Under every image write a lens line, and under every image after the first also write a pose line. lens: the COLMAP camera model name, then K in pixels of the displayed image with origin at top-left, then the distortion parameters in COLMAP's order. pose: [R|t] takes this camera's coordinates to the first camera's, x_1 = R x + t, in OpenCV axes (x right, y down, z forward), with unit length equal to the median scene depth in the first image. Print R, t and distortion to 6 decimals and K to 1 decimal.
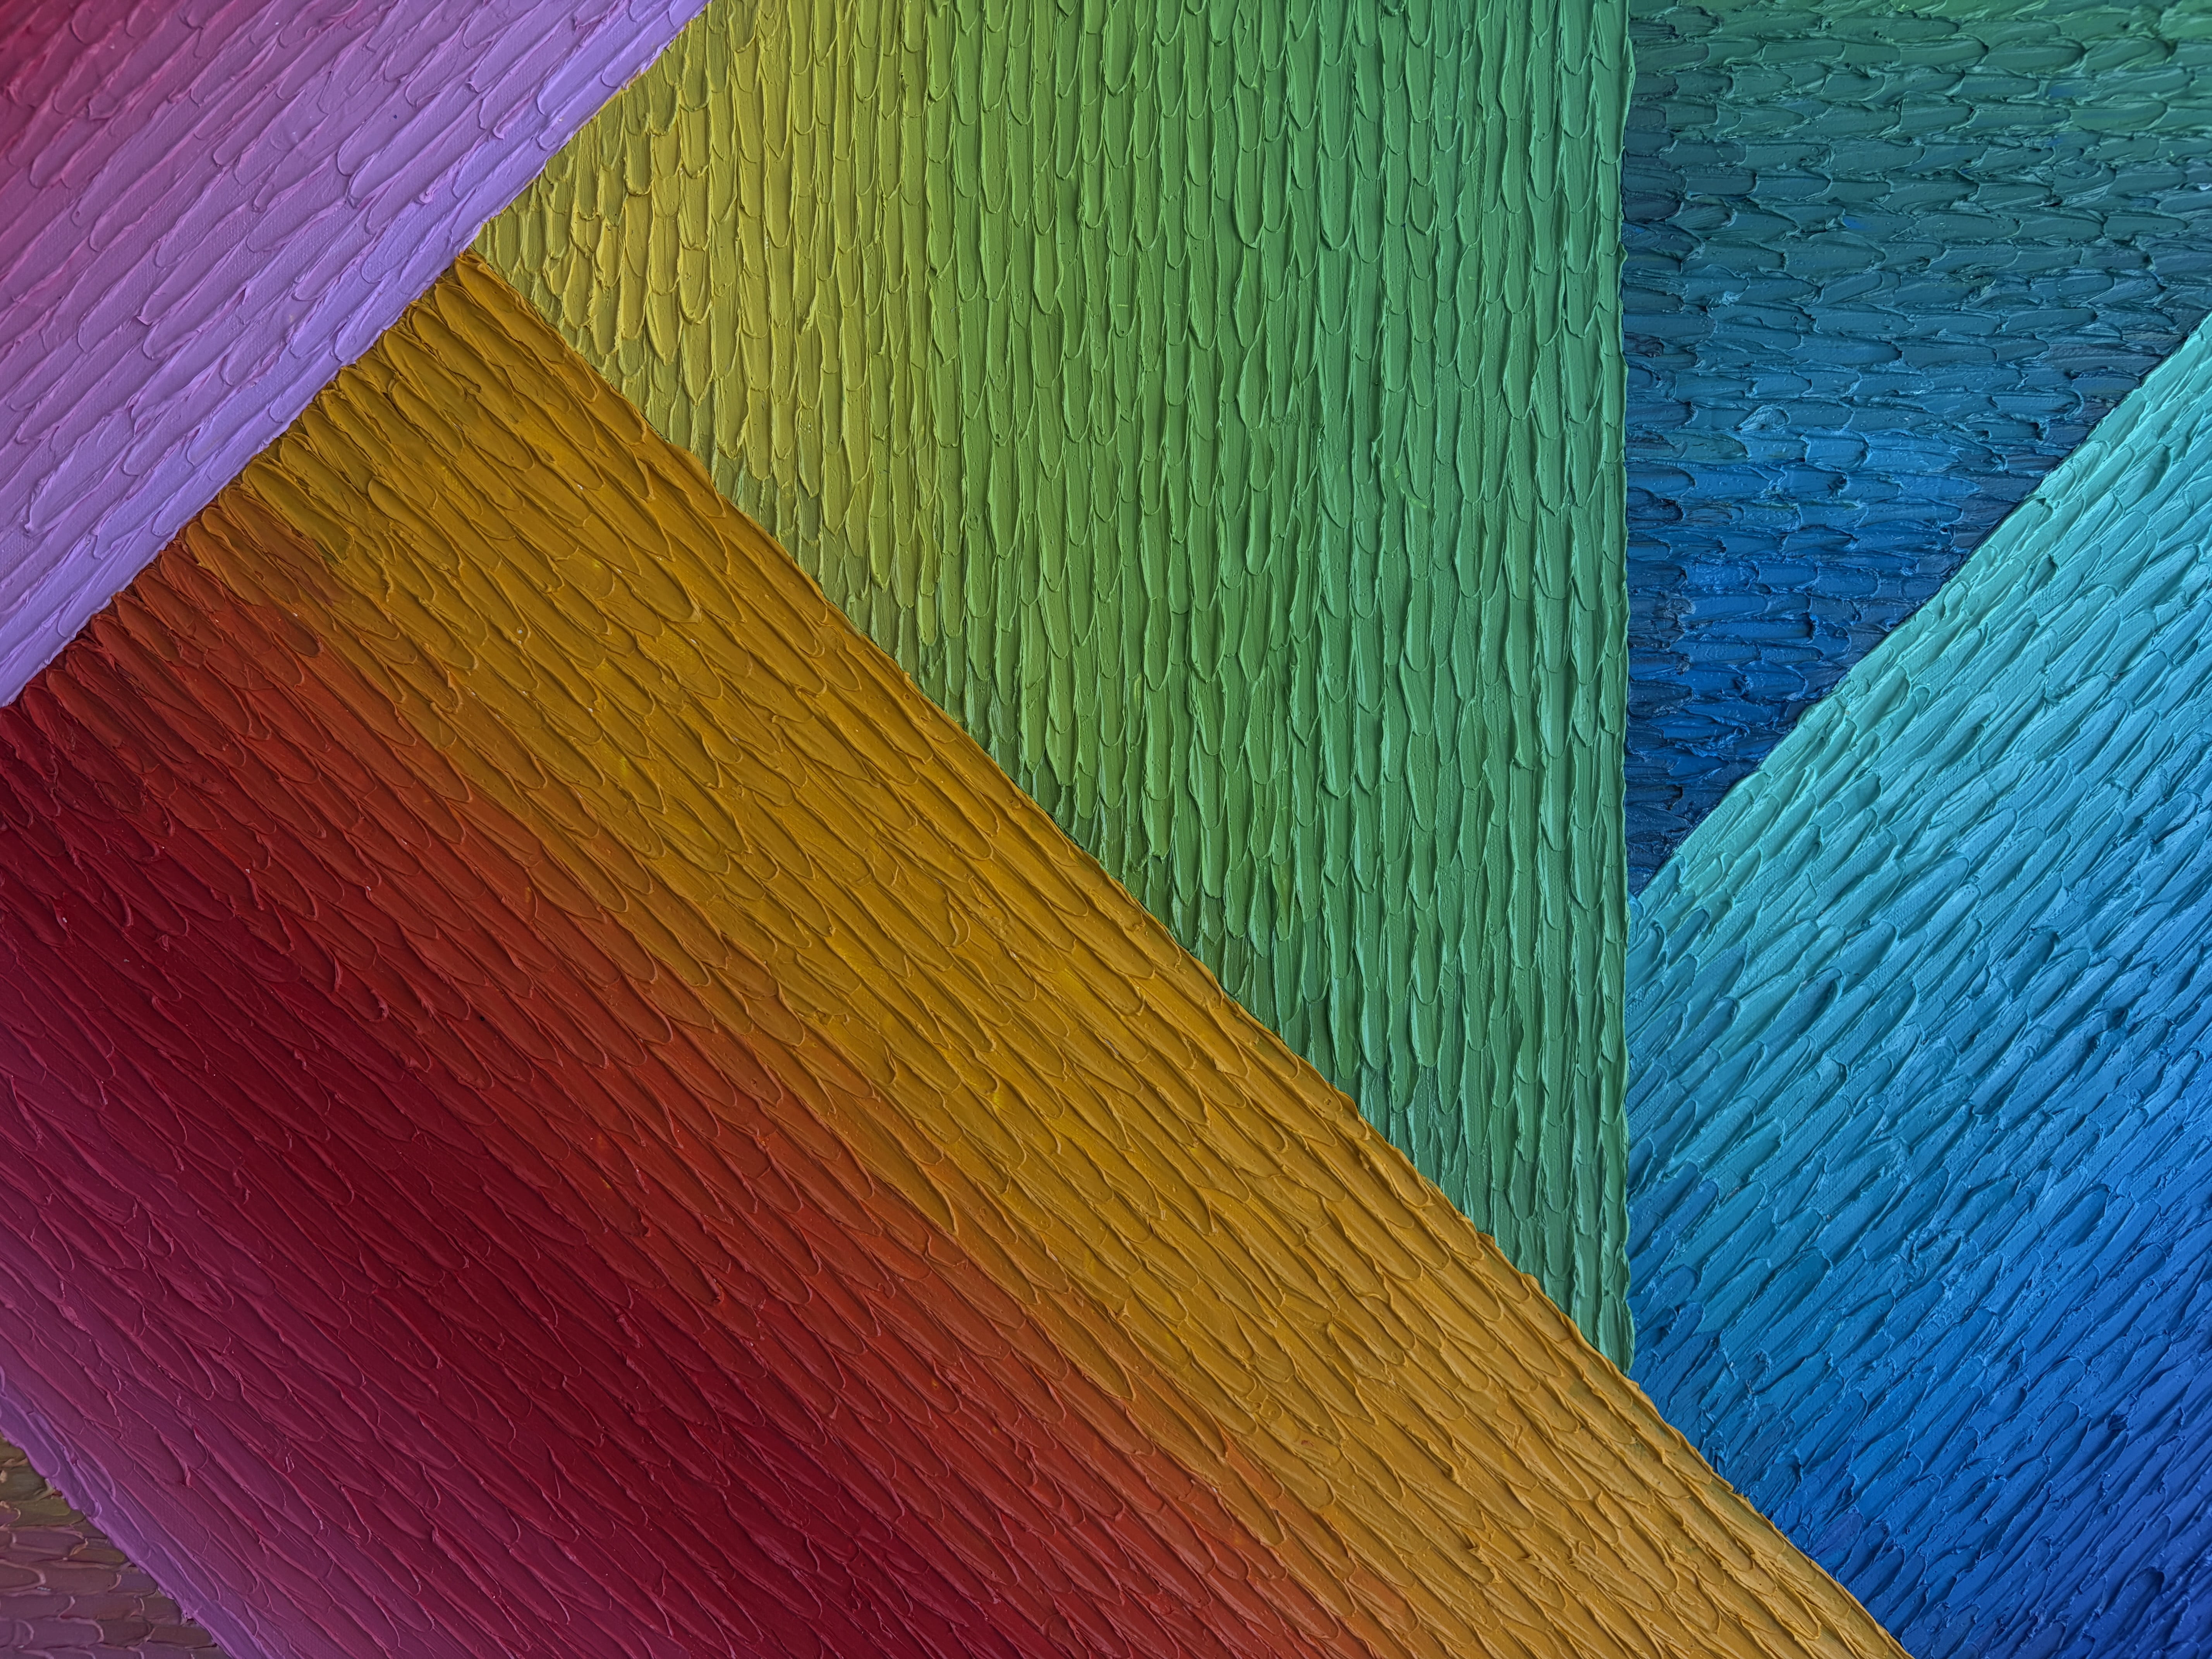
lens RADIAL K [[1720.1, 0, 1106.0], [0, 1720.1, 829.5], [0, 0, 1]] dist [0.001406, -0.006059]
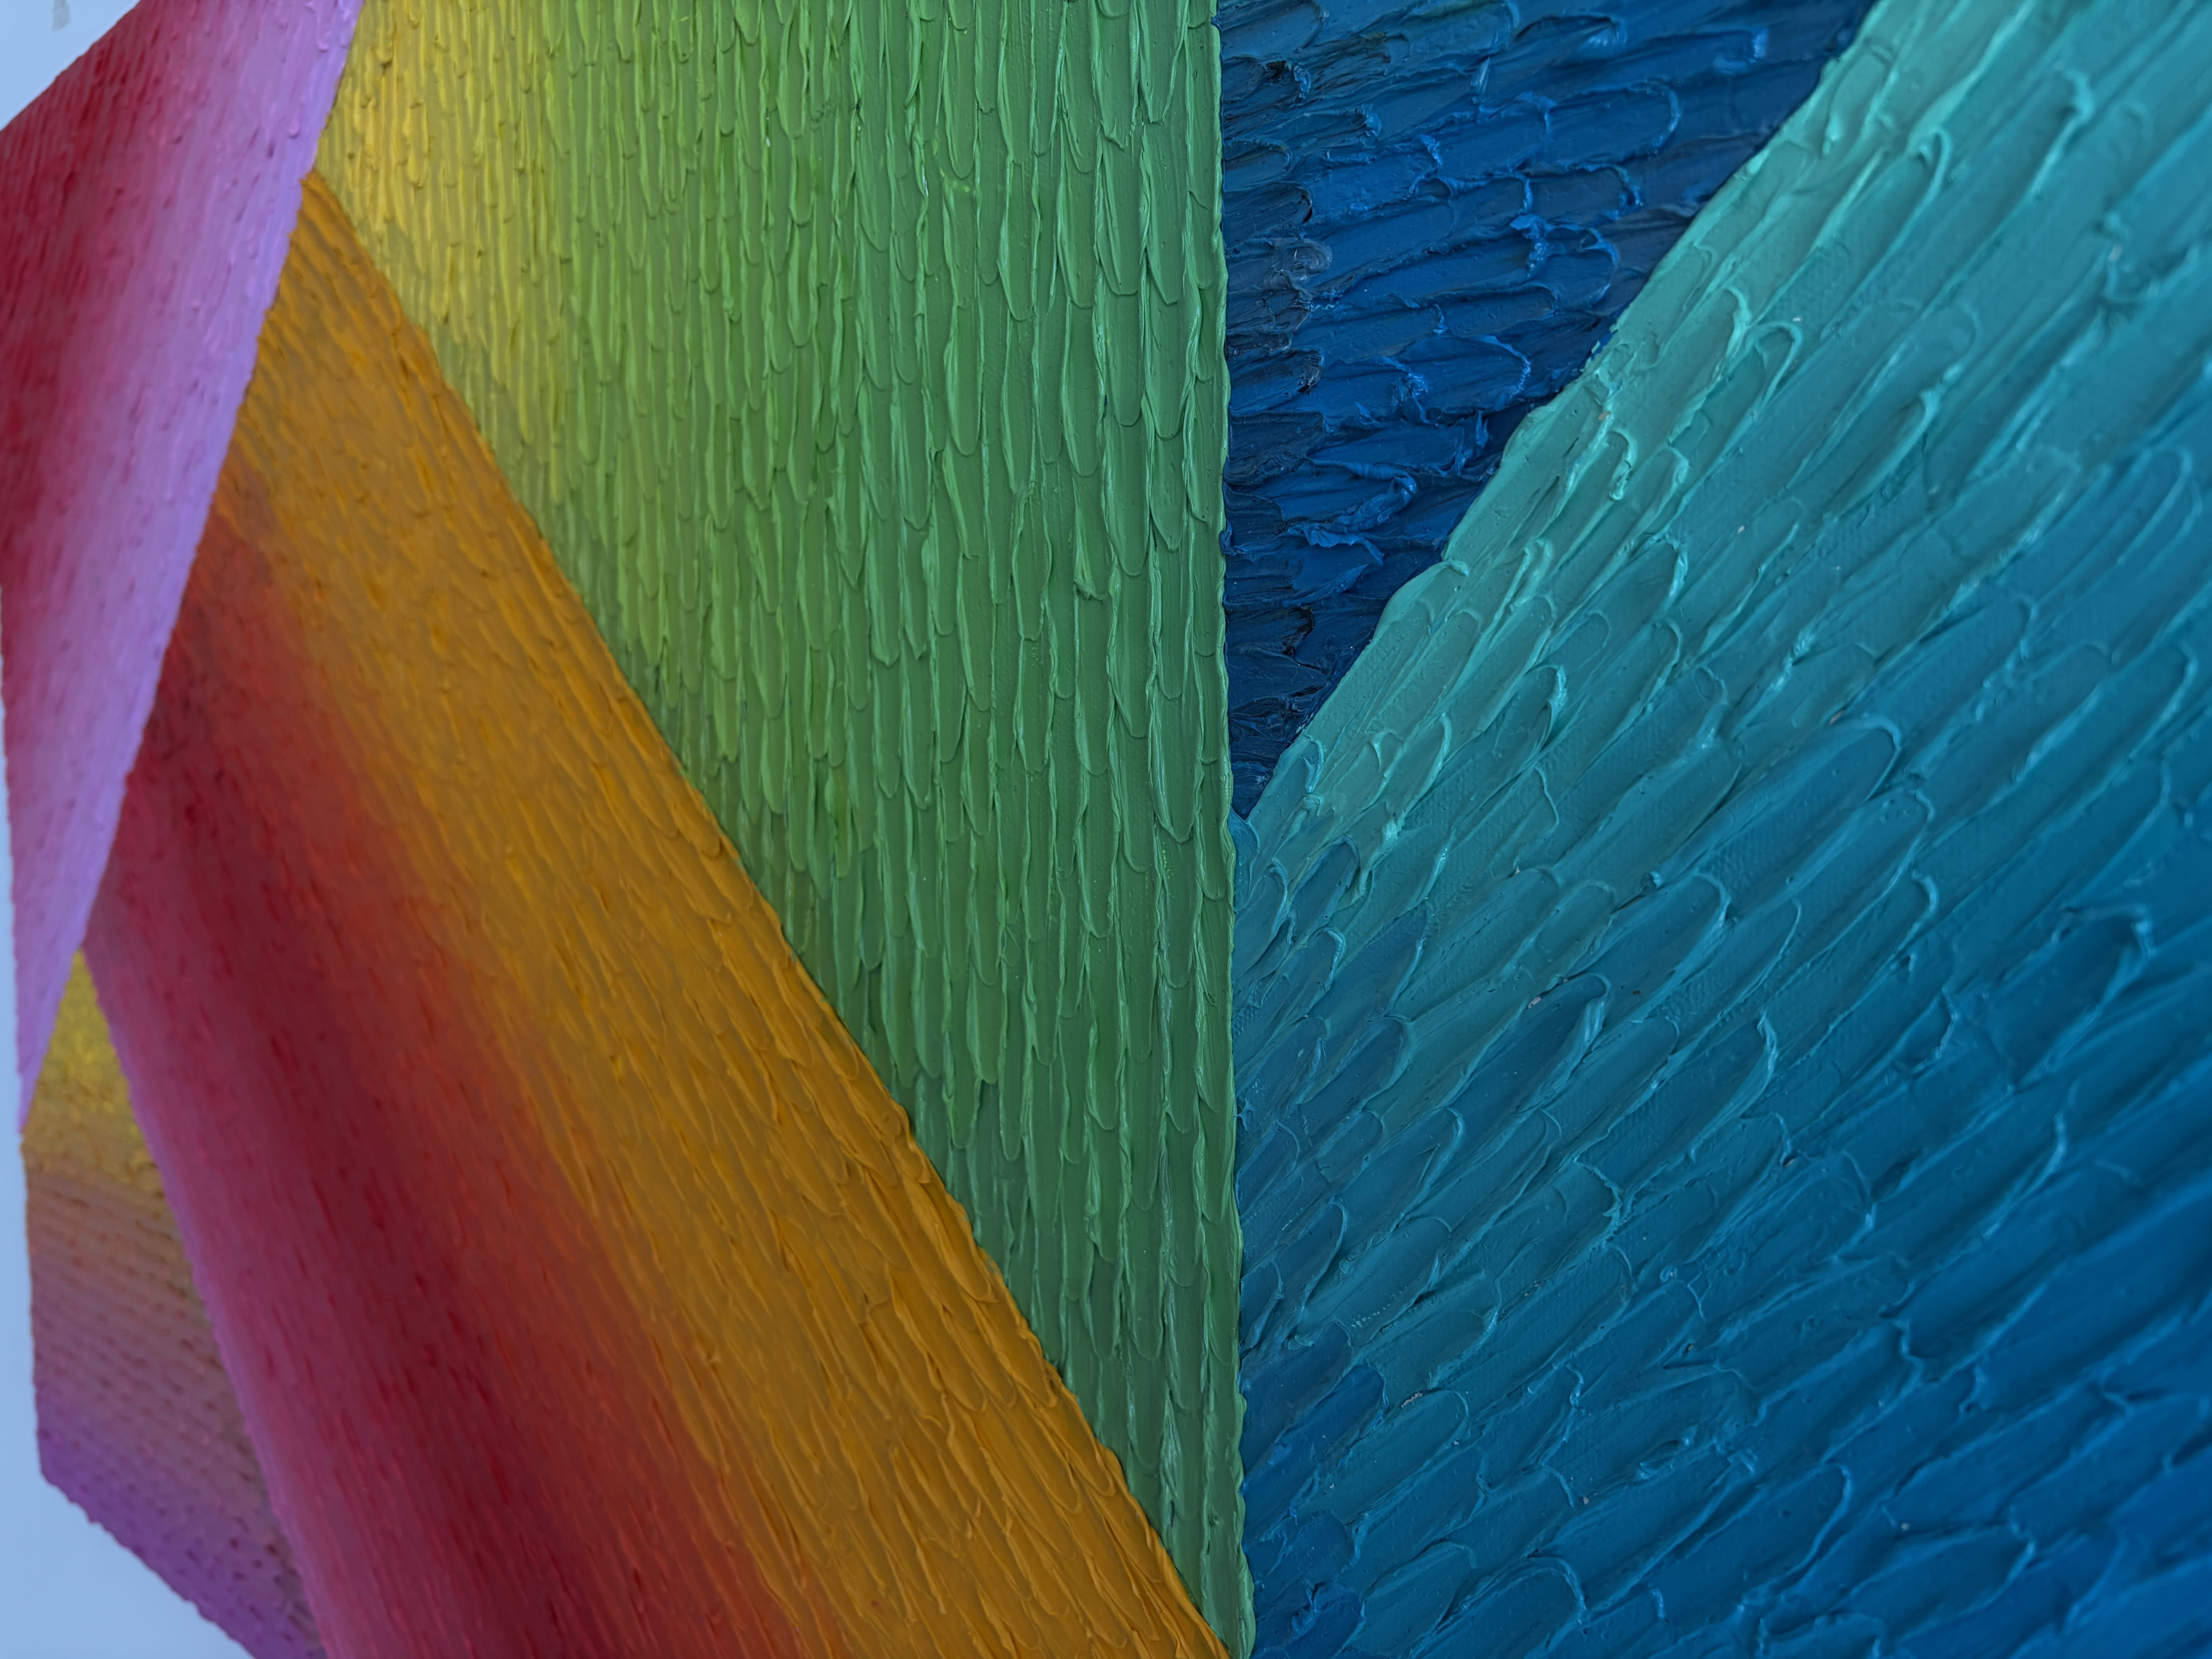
lens RADIAL K [[1720.1, 0, 1106.0], [0, 1720.1, 829.5], [0, 0, 1]] dist [0.001406, -0.006059]
pose [[0.714769, 0.012237, -0.699254, 0.658050], [0.008200, 0.999632, 0.025876, 0.028765], [0.699313, -0.024229, 0.714405, 0.578987]]
